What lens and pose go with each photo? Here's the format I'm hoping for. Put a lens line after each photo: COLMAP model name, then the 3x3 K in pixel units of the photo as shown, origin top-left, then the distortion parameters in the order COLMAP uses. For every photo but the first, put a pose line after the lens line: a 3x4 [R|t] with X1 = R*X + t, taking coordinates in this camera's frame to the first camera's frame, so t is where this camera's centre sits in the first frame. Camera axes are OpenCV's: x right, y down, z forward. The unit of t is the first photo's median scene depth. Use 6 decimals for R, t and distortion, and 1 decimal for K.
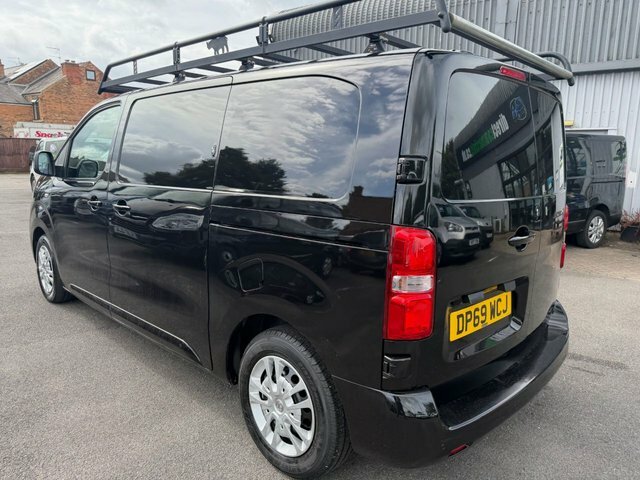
lens RADIAL K [[460.3, 0, 320.3], [0, 460.3, 235.6], [0, 0, 1]] dist [-0.001108, -0.003864]
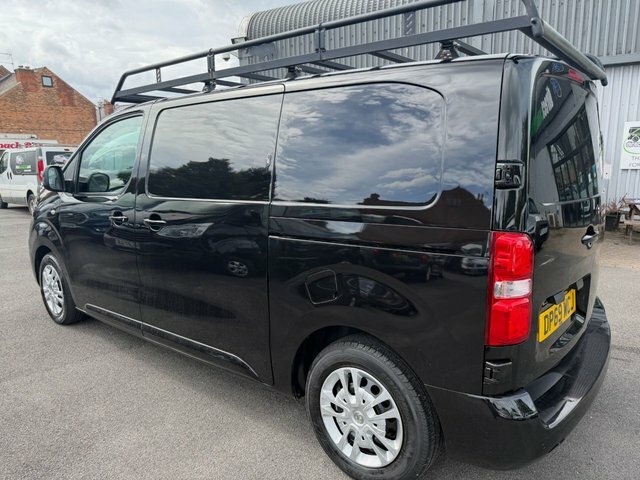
lens RADIAL K [[455.9, 0, 320.0], [0, 455.9, 240.0], [0, 0, 1]] dist [0.009296, -0.010683]
pose [[0.995440, -0.048540, 0.082120, -0.211588], [0.047769, 0.998794, 0.011330, -0.023961], [-0.082571, -0.007356, 0.996558, 0.027807]]
